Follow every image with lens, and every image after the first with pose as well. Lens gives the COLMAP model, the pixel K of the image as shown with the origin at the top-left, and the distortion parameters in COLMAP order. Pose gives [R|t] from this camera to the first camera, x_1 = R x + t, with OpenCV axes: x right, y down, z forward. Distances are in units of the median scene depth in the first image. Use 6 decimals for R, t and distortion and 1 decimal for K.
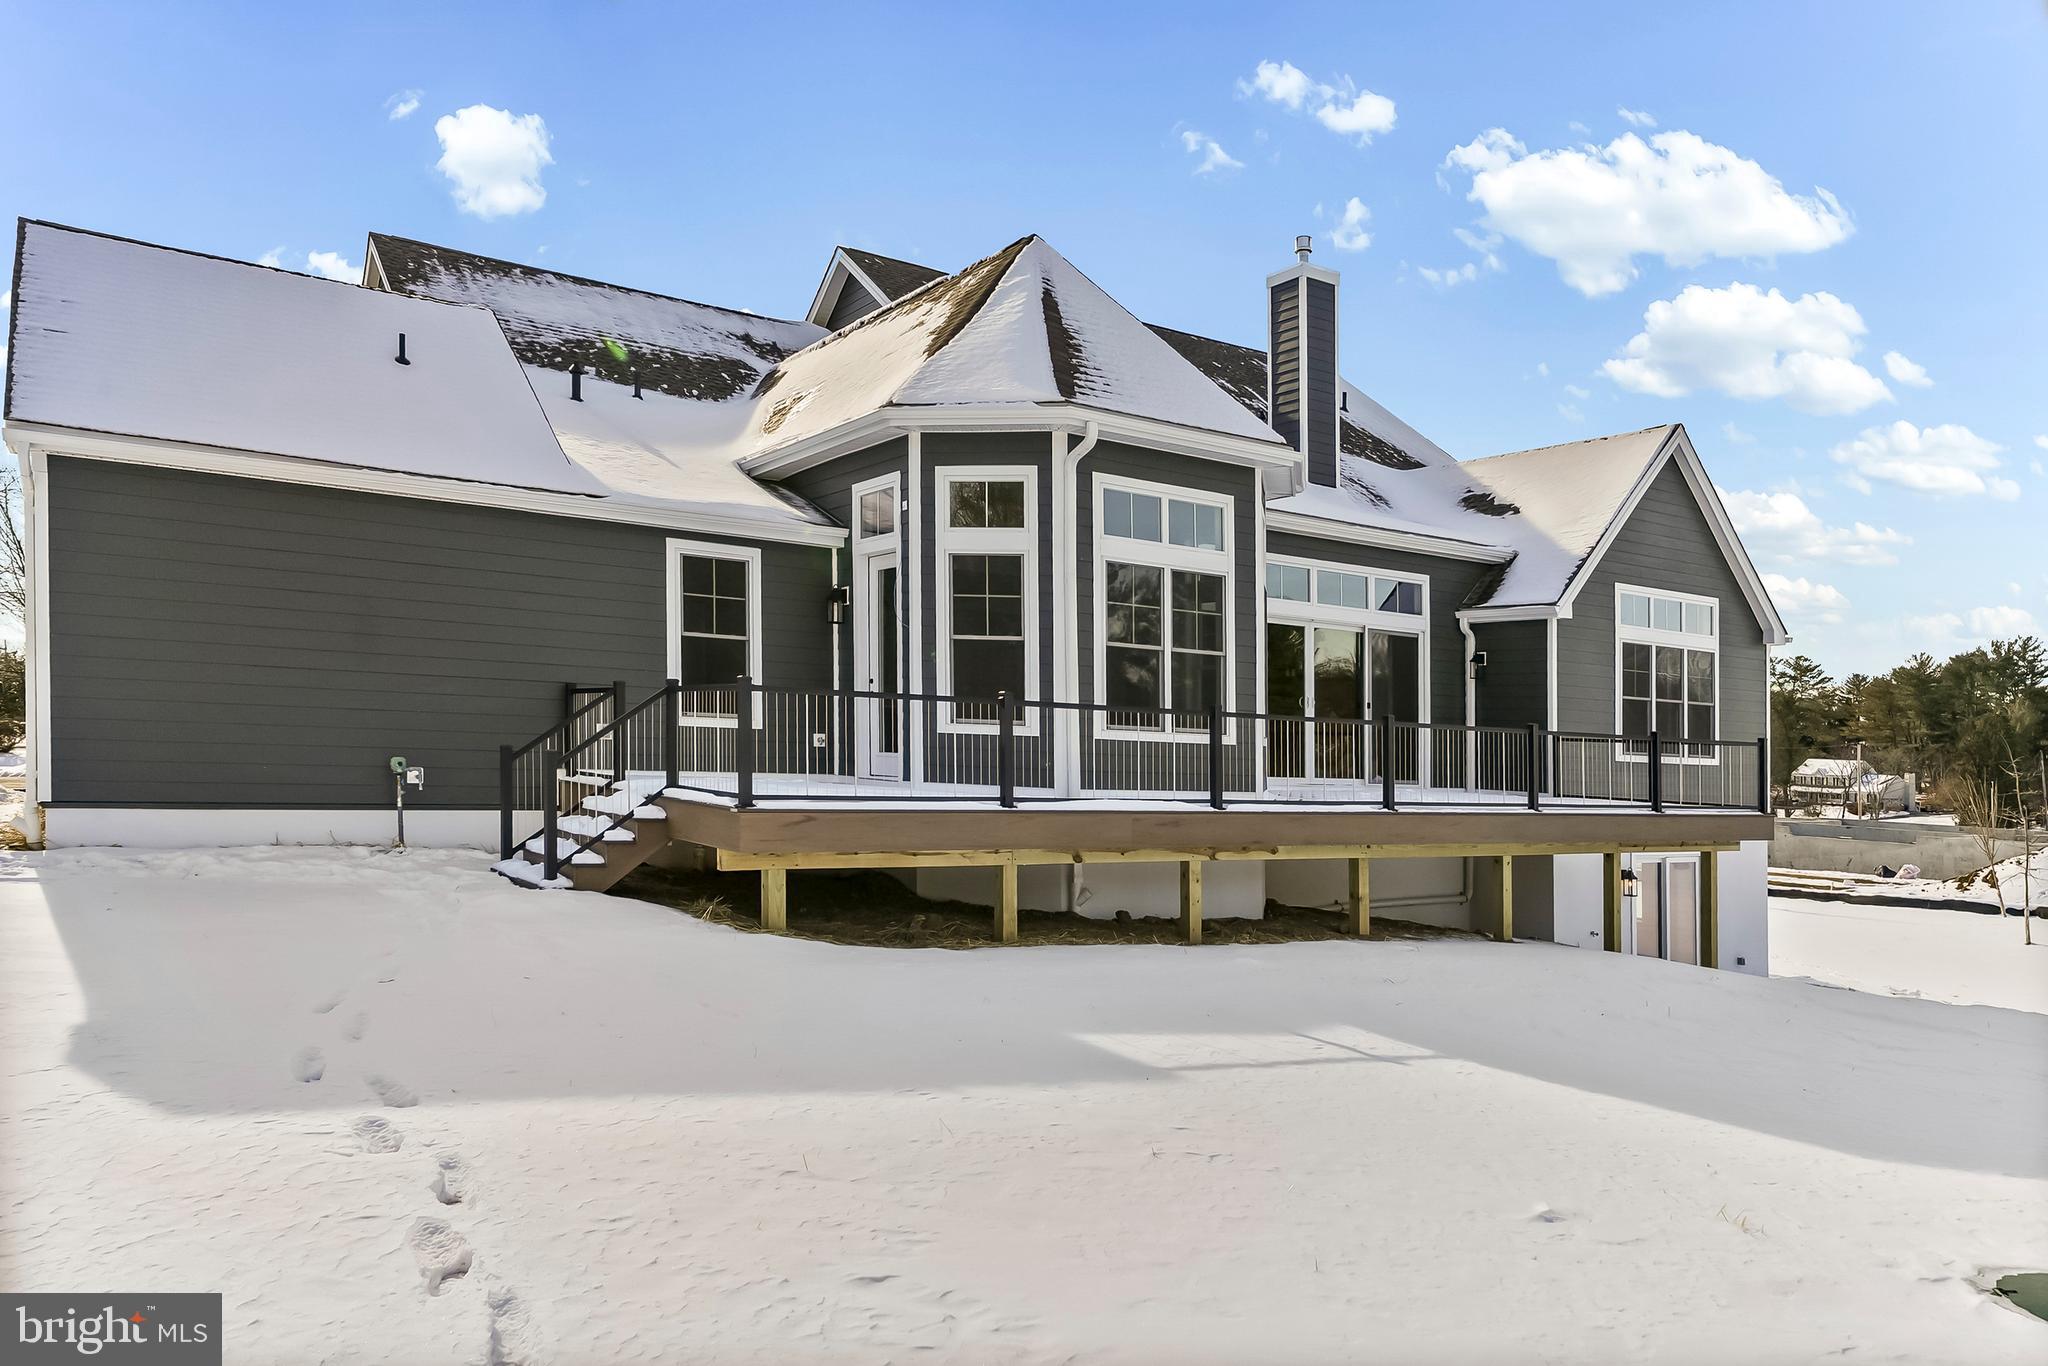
lens RADIAL K [[1445.1, 0, 1024.0], [0, 1445.1, 683.0], [0, 0, 1]] dist [0.038216, -0.000860]
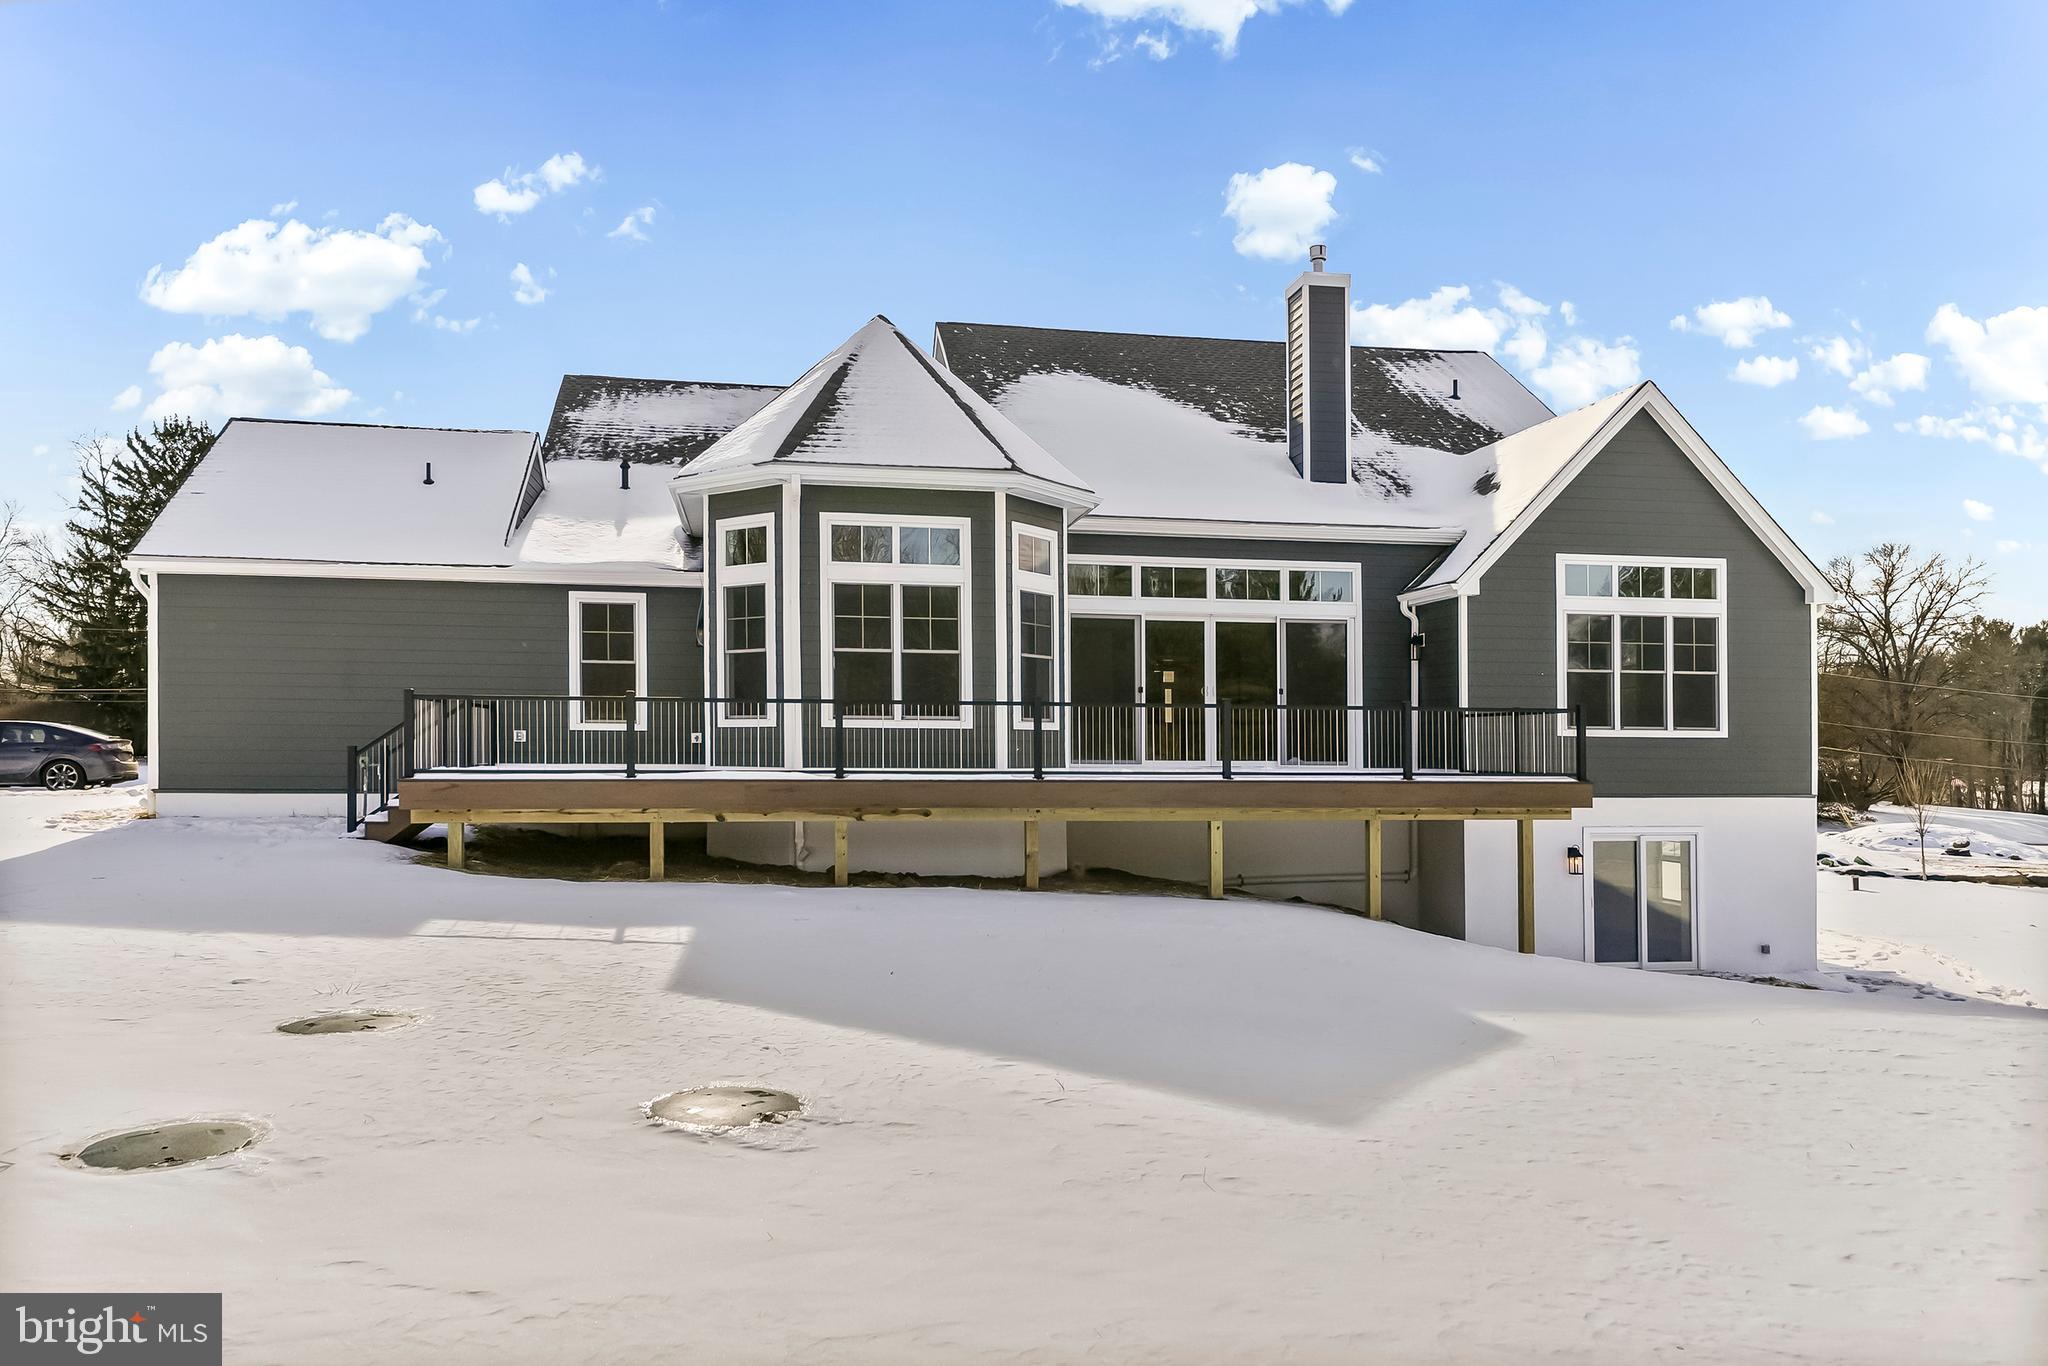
lens RADIAL K [[1445.1, 0, 1024.0], [0, 1445.1, 683.0], [0, 0, 1]] dist [0.038216, -0.000860]
pose [[0.909850, -0.051587, -0.411718, 0.674773], [0.045167, 0.998659, -0.025314, 0.037534], [0.412471, 0.004436, 0.910960, -0.054816]]
